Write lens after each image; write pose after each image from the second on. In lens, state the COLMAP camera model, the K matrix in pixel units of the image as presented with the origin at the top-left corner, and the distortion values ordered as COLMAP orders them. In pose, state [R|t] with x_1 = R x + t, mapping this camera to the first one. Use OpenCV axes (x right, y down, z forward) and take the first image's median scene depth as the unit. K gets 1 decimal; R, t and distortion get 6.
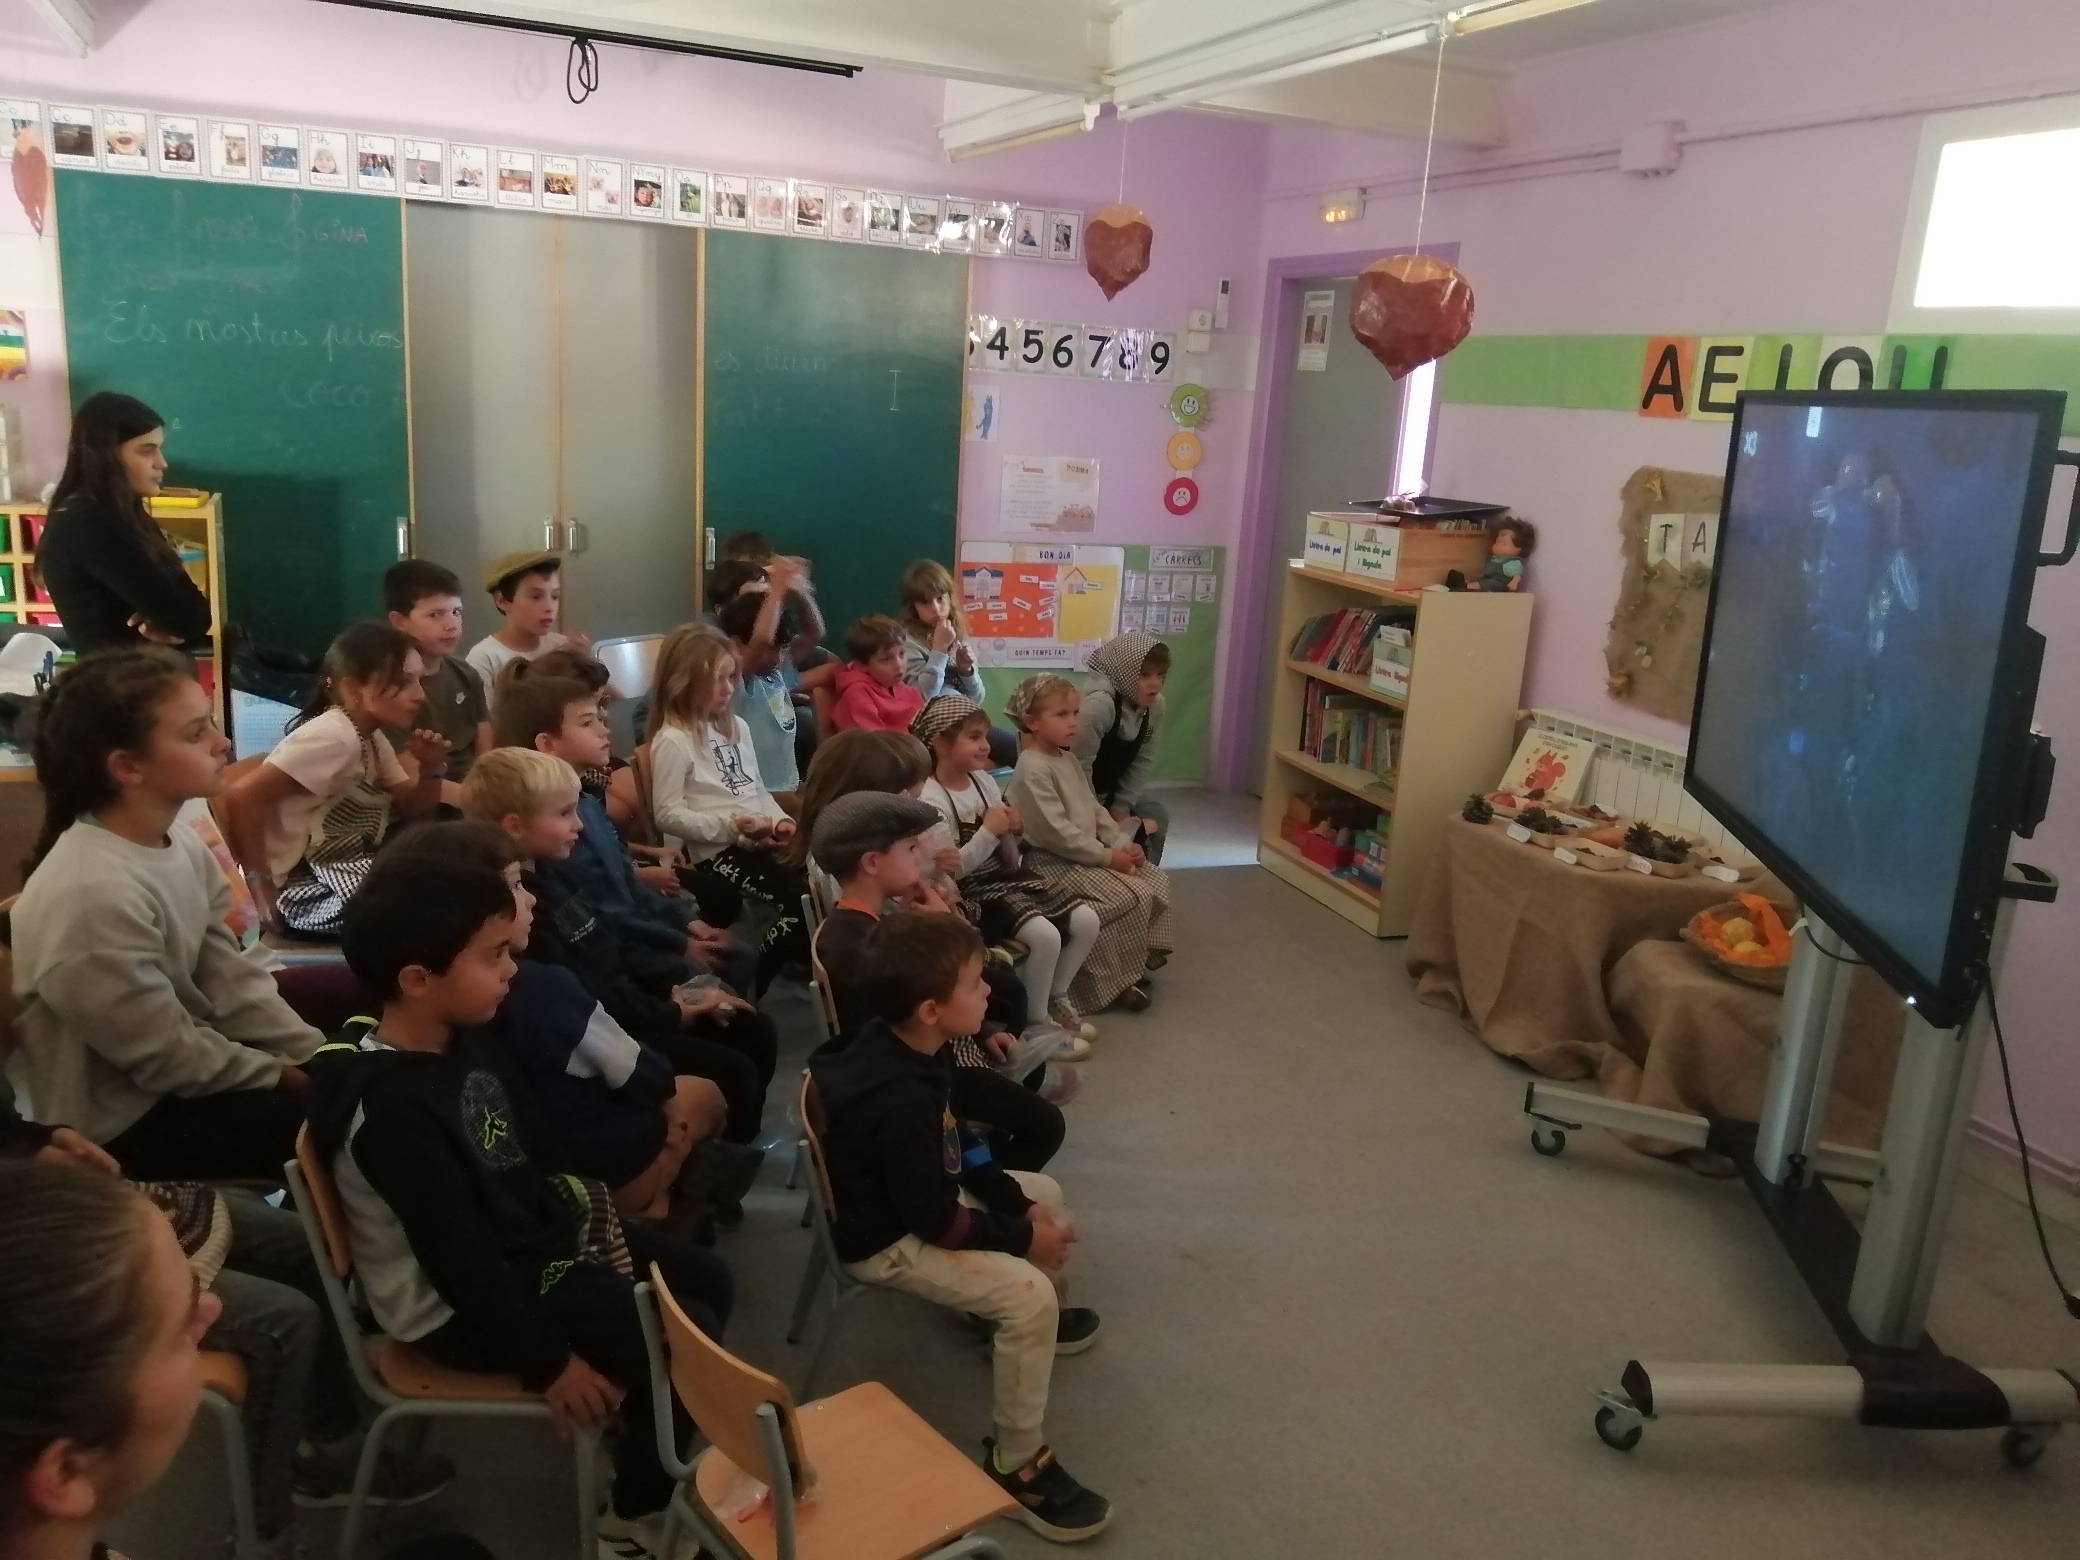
lens RADIAL K [[1651.6, 0, 1049.9], [0, 1651.6, 817.1], [0, 0, 1]] dist [0.089806, -0.178614]
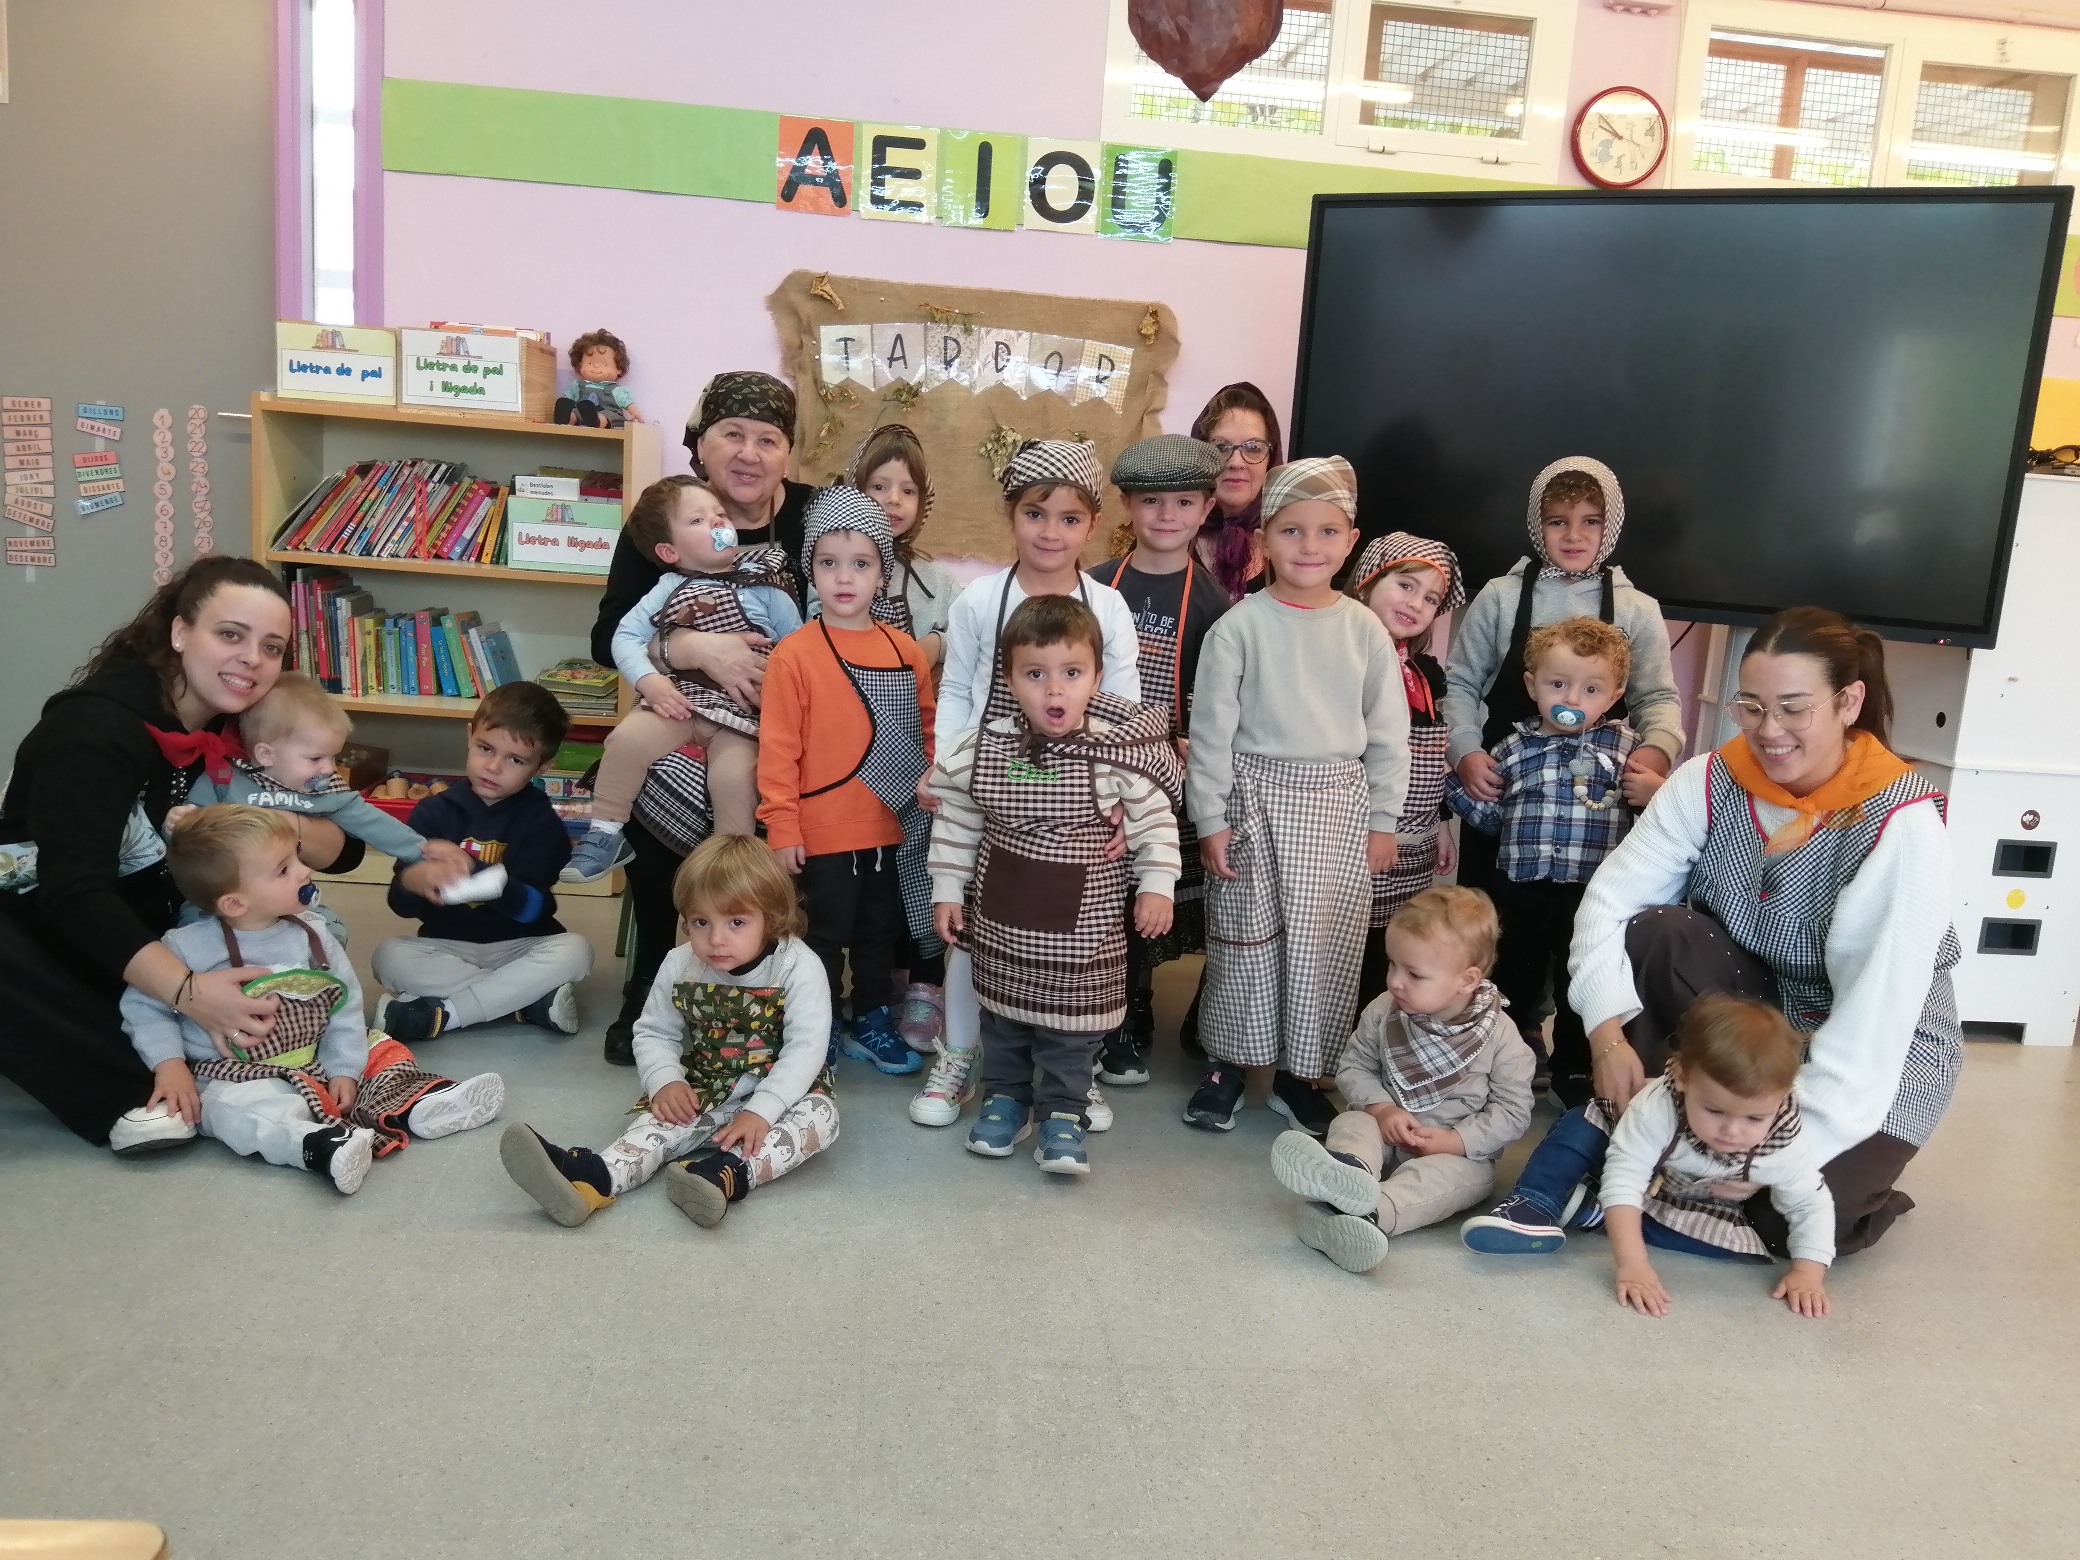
lens RADIAL K [[1707.4, 0, 1047.8], [0, 1707.4, 811.4], [0, 0, 1]] dist [0.084806, -0.130947]
pose [[0.306351, -0.211135, 0.928208, -0.379796], [0.194217, 0.968445, 0.156187, -0.039241], [-0.931895, 0.132426, 0.337690, 0.466105]]
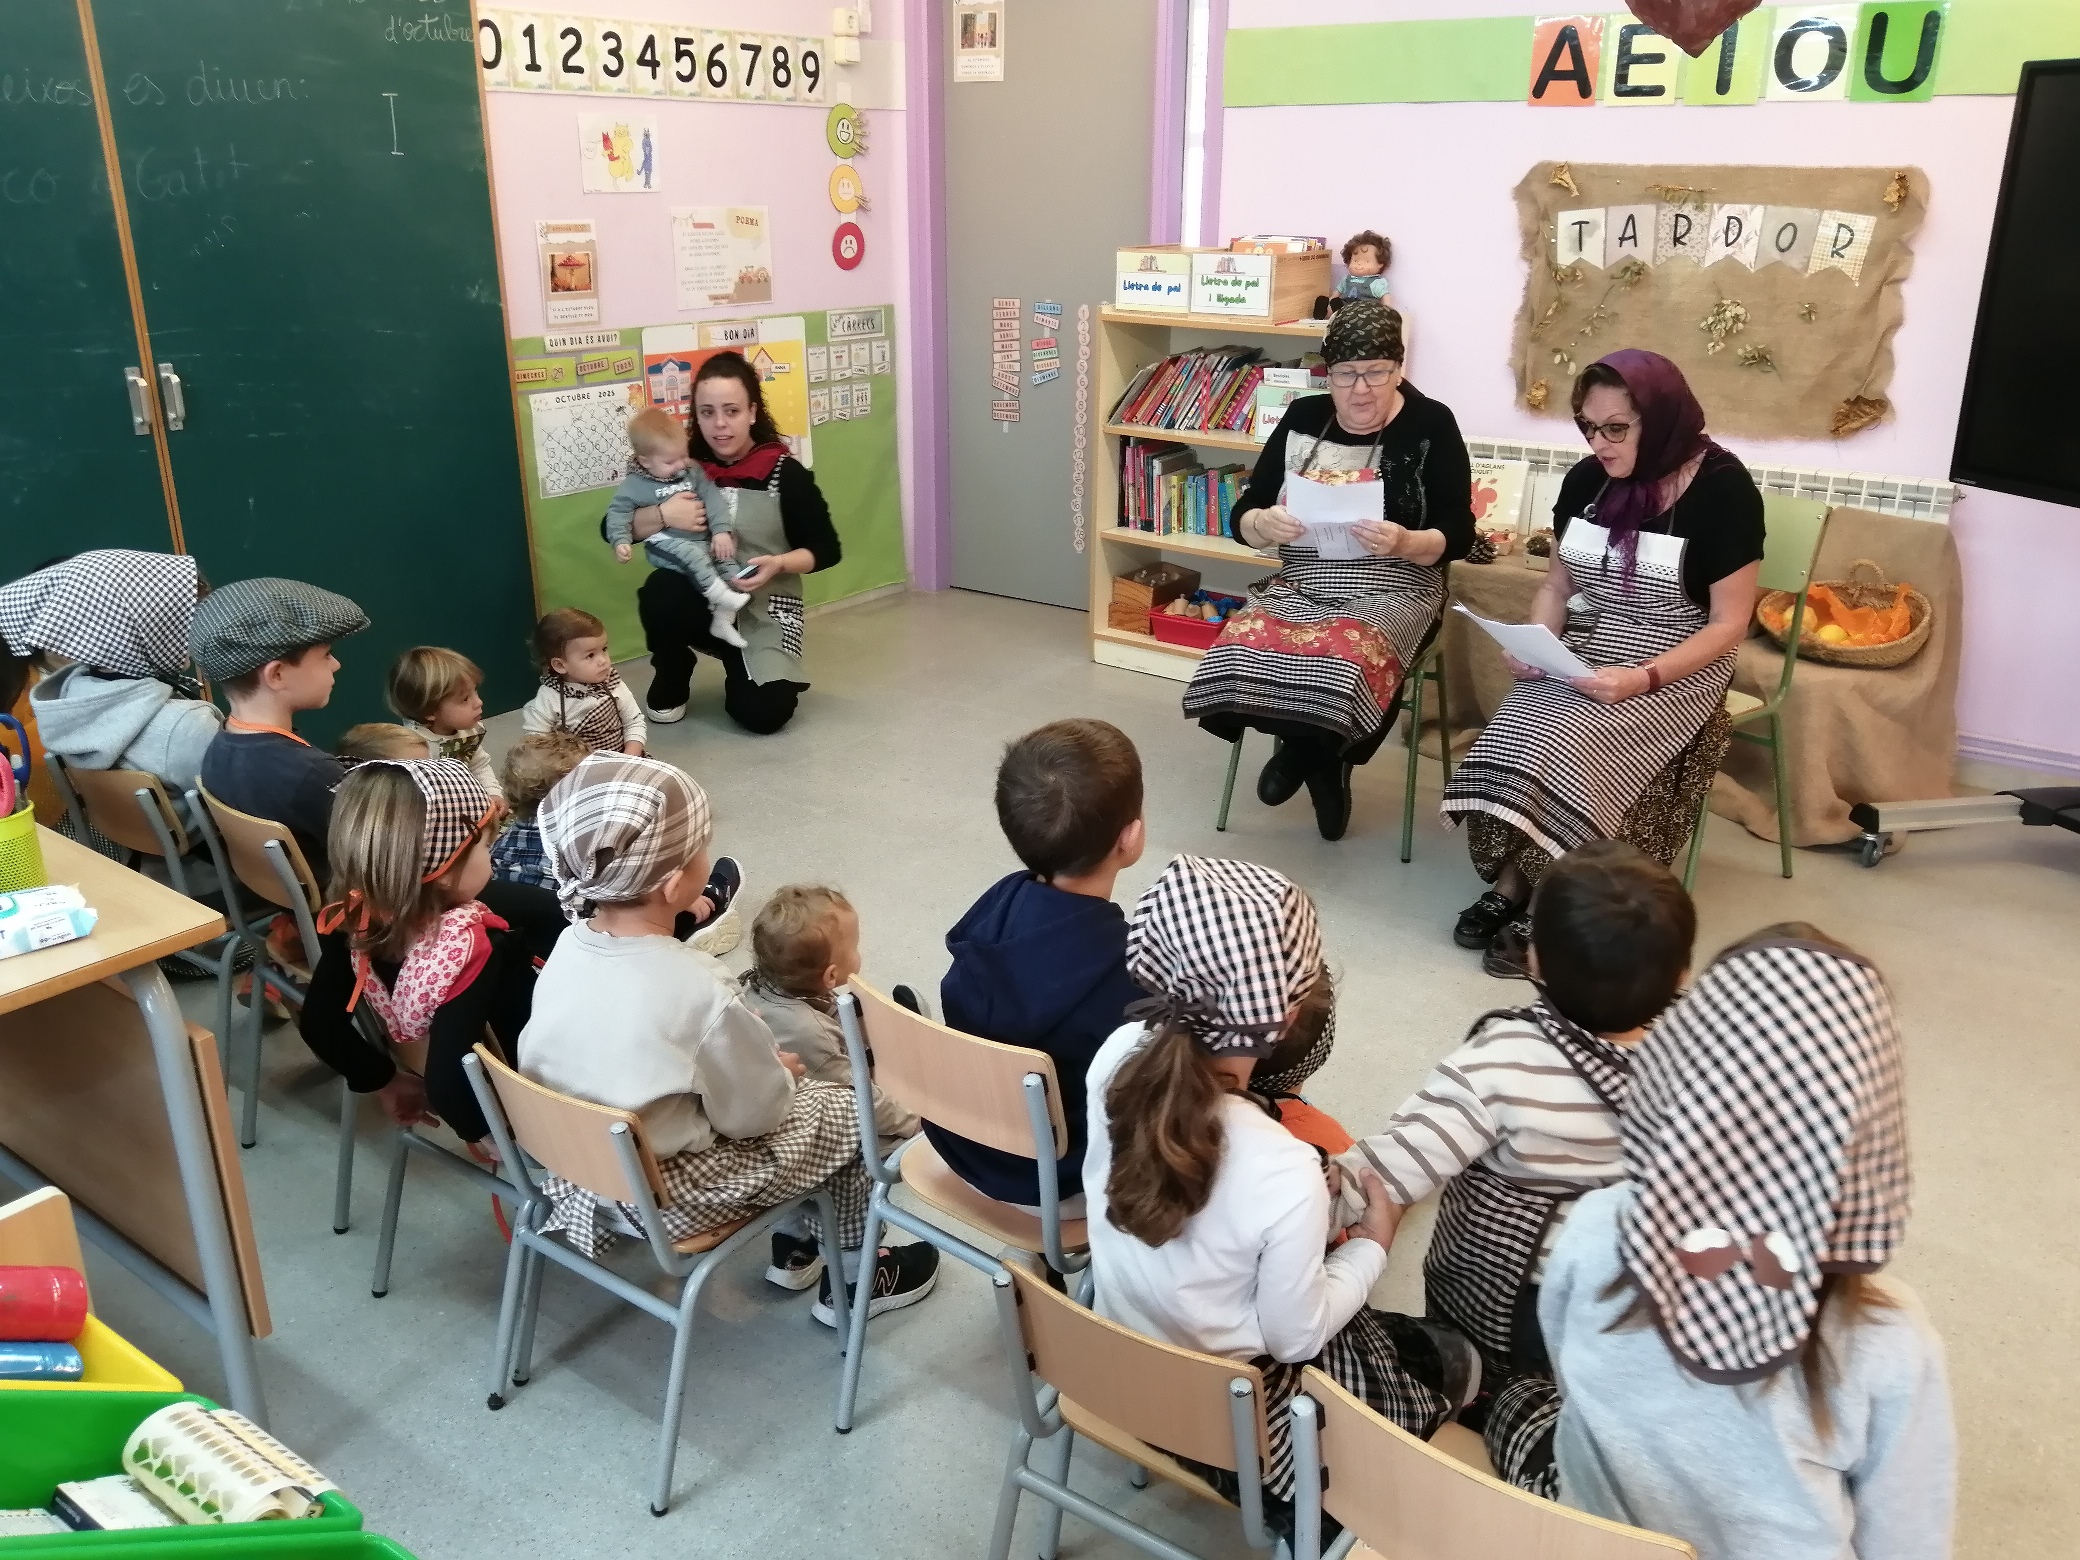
lens RADIAL K [[1651.6, 0, 1049.9], [0, 1651.6, 817.1], [0, 0, 1]] dist [0.089806, -0.178614]
pose [[0.845329, -0.246650, 0.473902, -0.324313], [0.178961, 0.966531, 0.183823, -0.056248], [-0.503381, -0.070581, 0.861177, 0.223776]]
